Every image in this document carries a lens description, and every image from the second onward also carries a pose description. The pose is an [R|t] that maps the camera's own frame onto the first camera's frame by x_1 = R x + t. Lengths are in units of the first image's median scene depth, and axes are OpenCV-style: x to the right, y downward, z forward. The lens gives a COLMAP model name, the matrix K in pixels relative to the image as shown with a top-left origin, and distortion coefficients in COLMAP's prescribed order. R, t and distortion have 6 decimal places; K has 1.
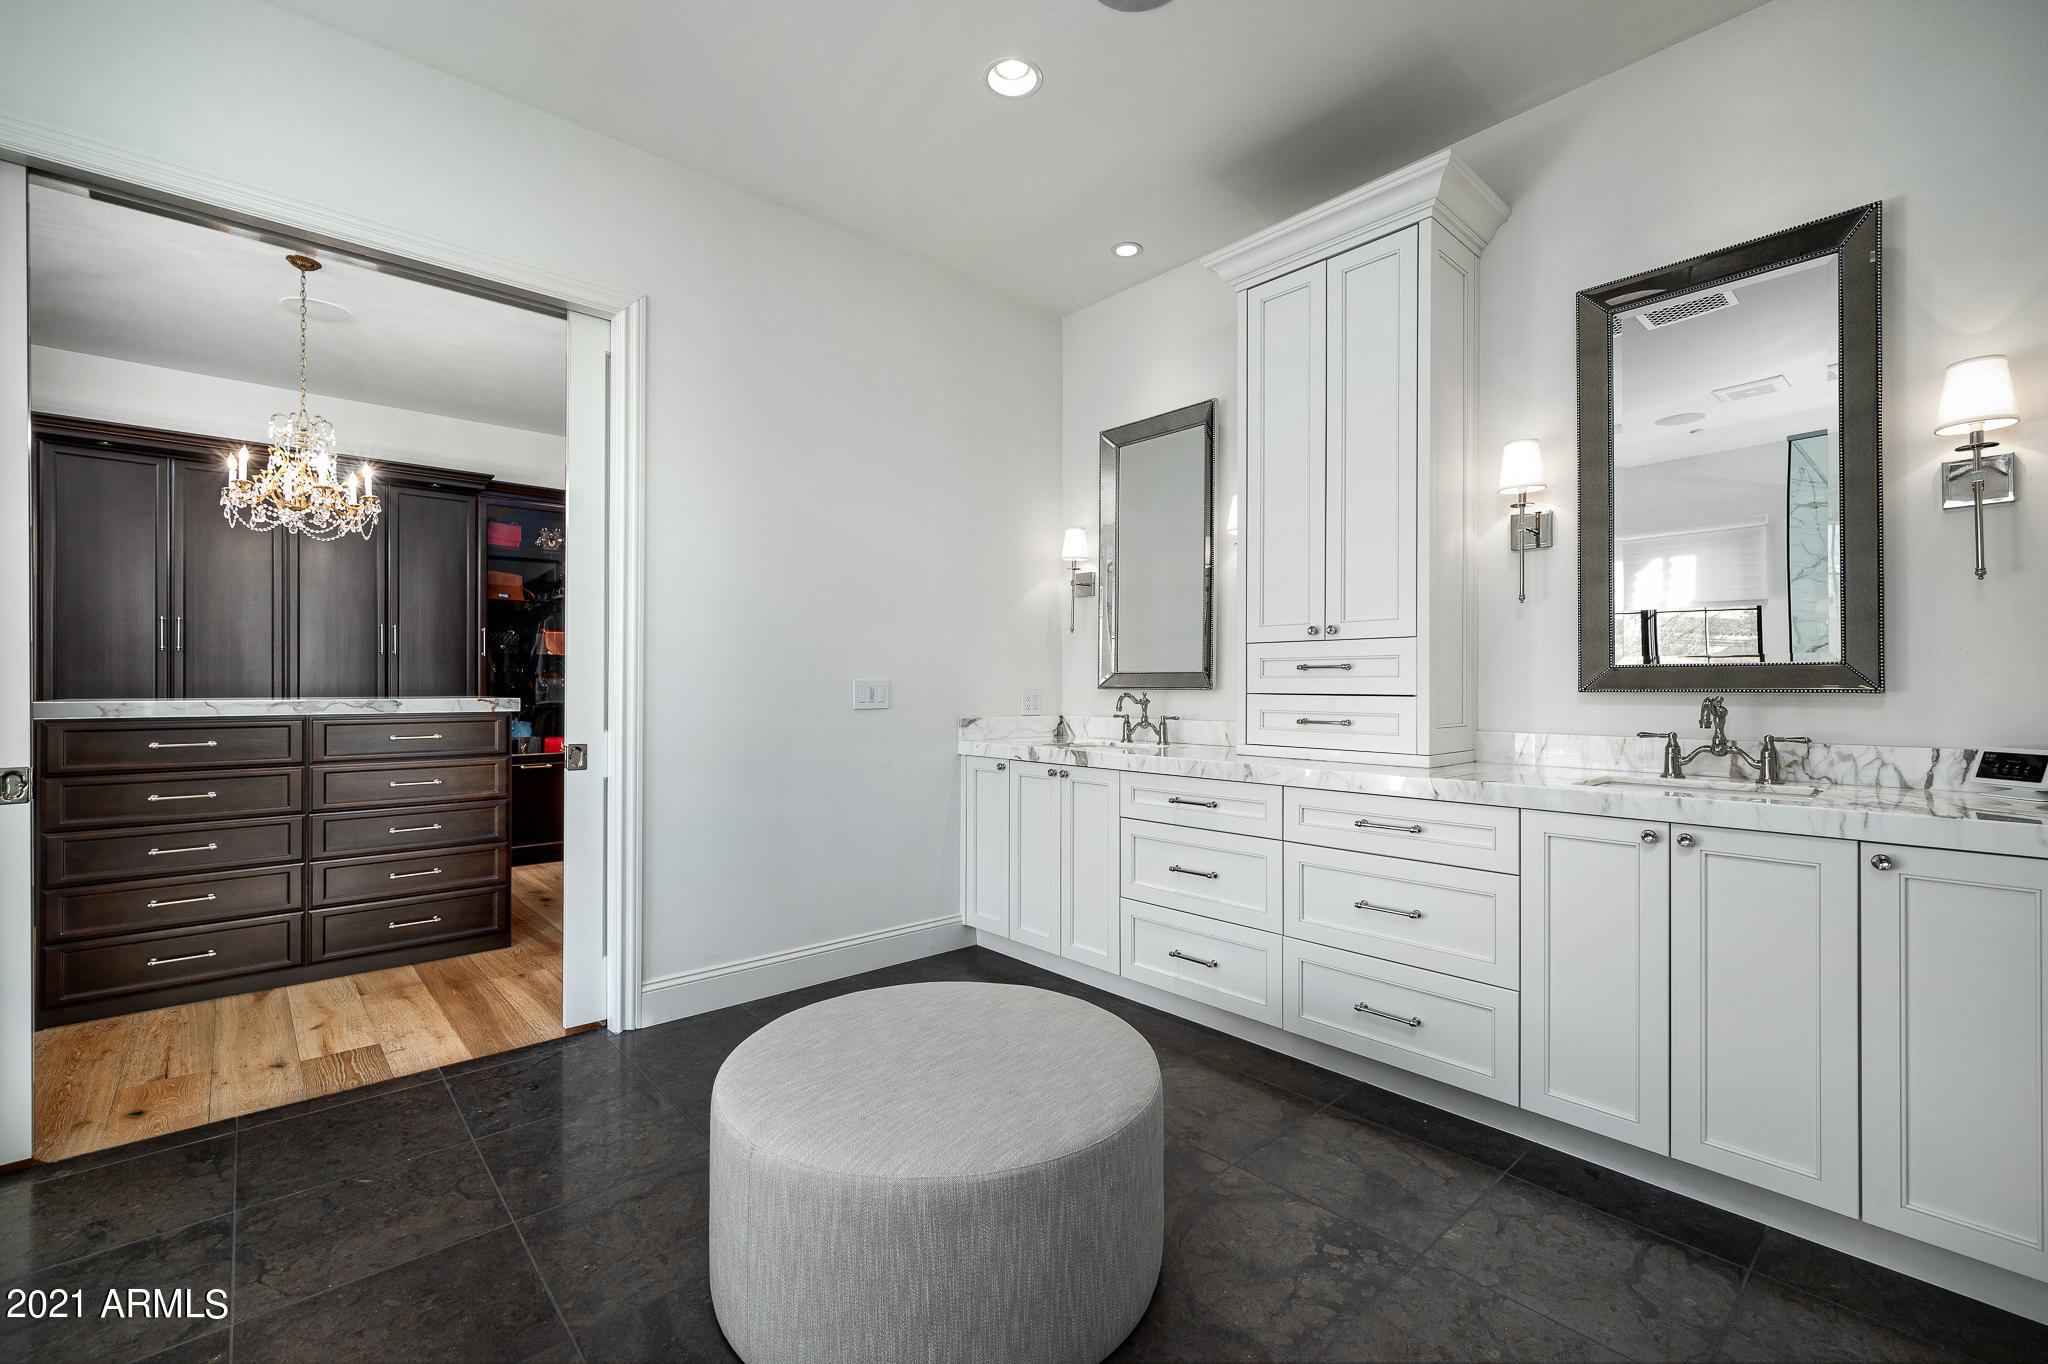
lens RADIAL K [[859.3, 0, 1024.0], [0, 859.3, 682.0], [0, 0, 1]] dist [0.000210, -0.000121]
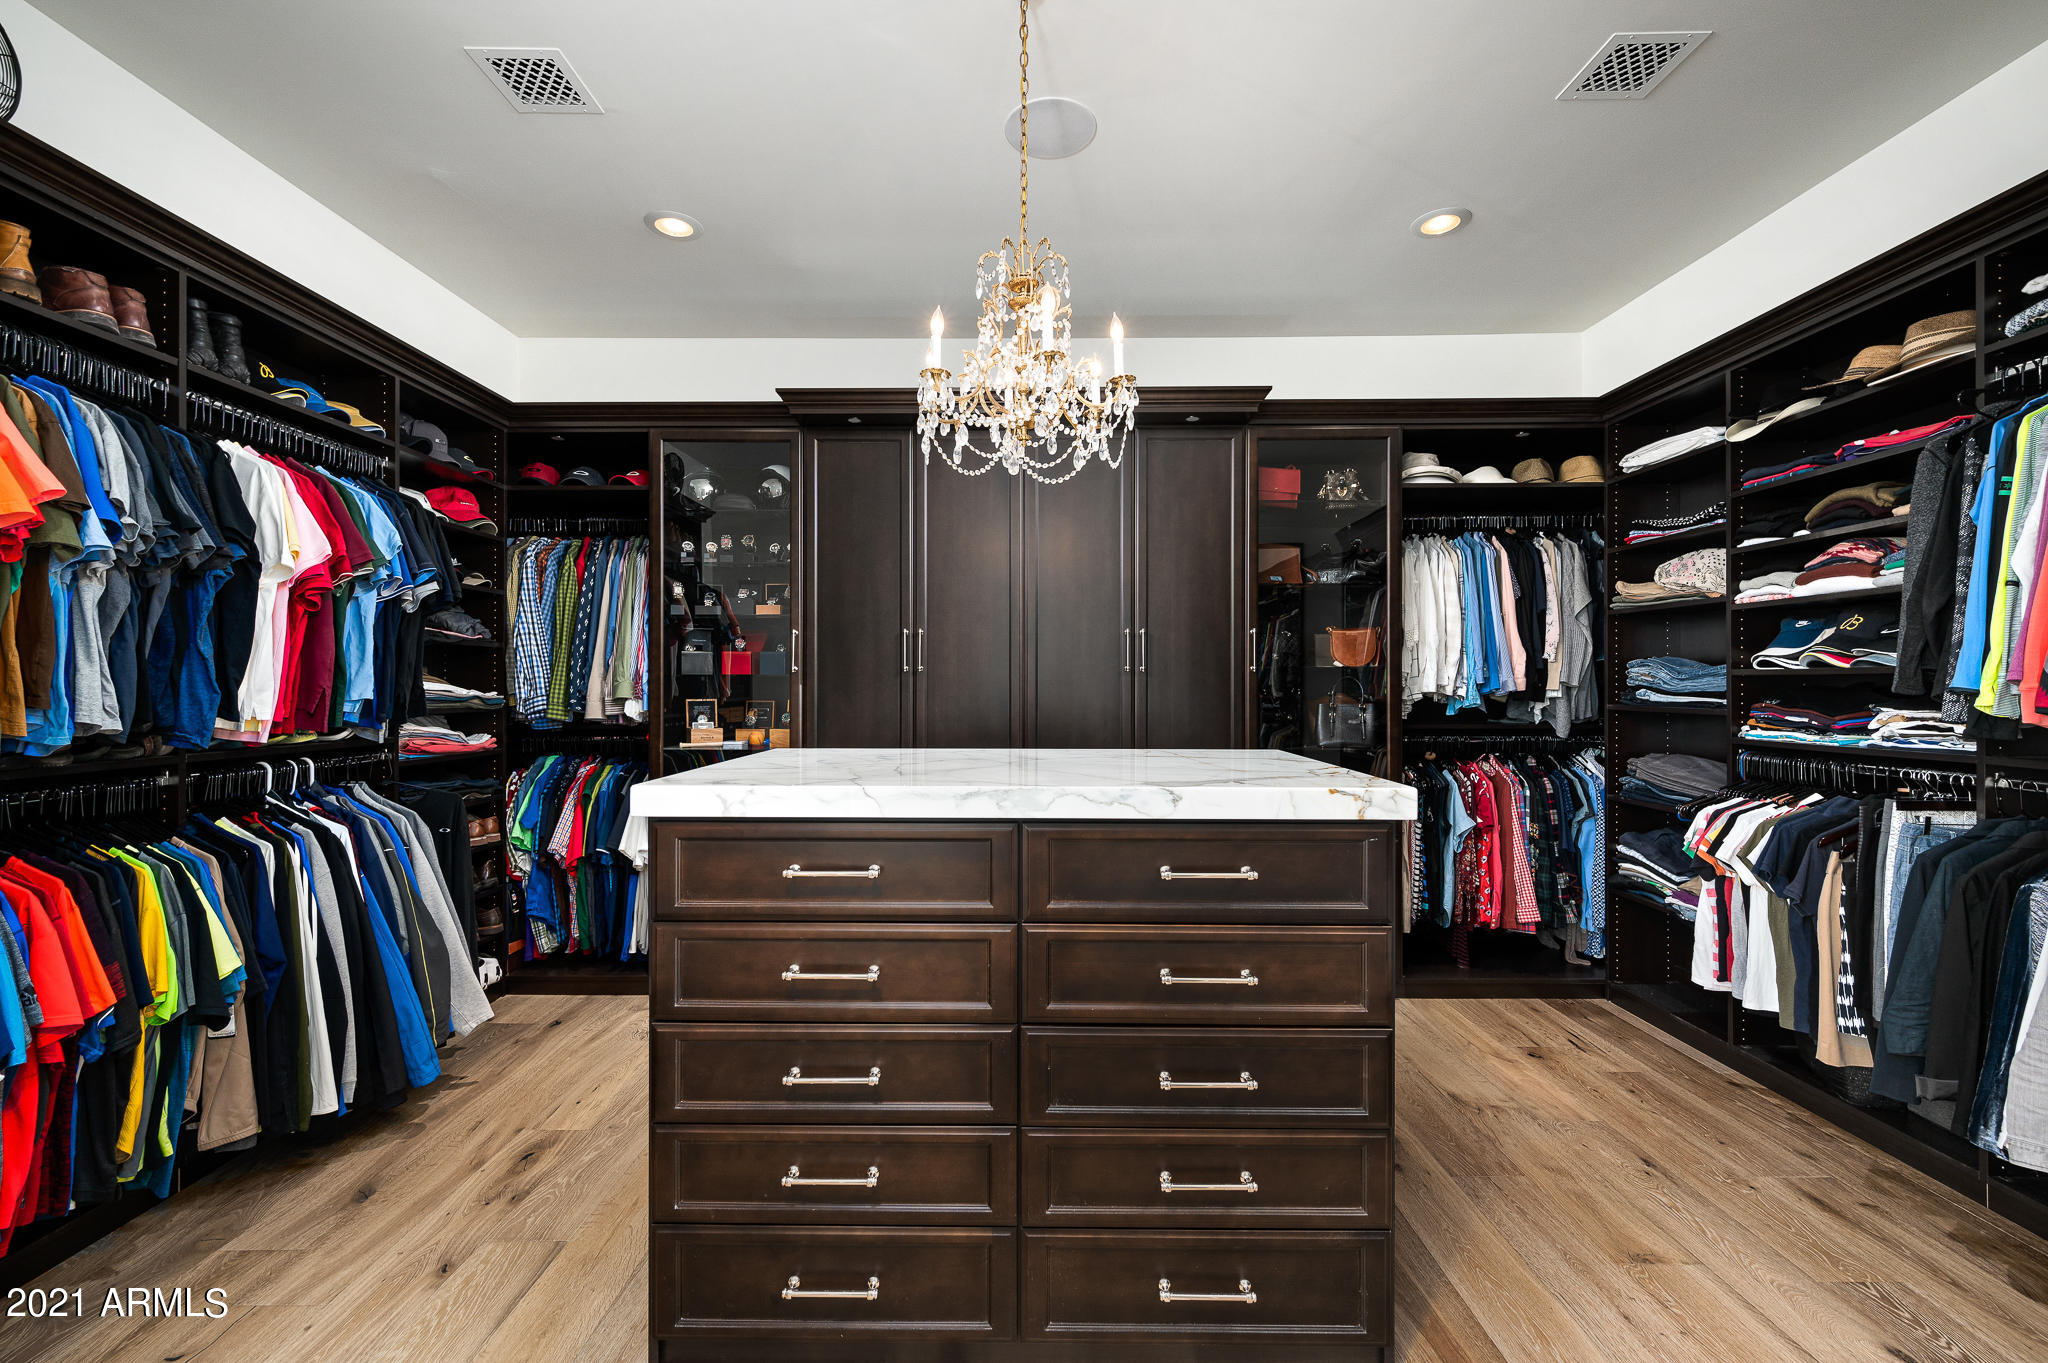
lens RADIAL K [[859.3, 0, 1024.0], [0, 859.3, 681.5], [0, 0, 1]] dist [0.000210, -0.000121]
pose [[0.735916, -0.003028, -0.677066, -0.452591], [0.002624, 0.999995, -0.001619, -0.031558], [0.677068, -0.000585, 0.735920, 0.577096]]
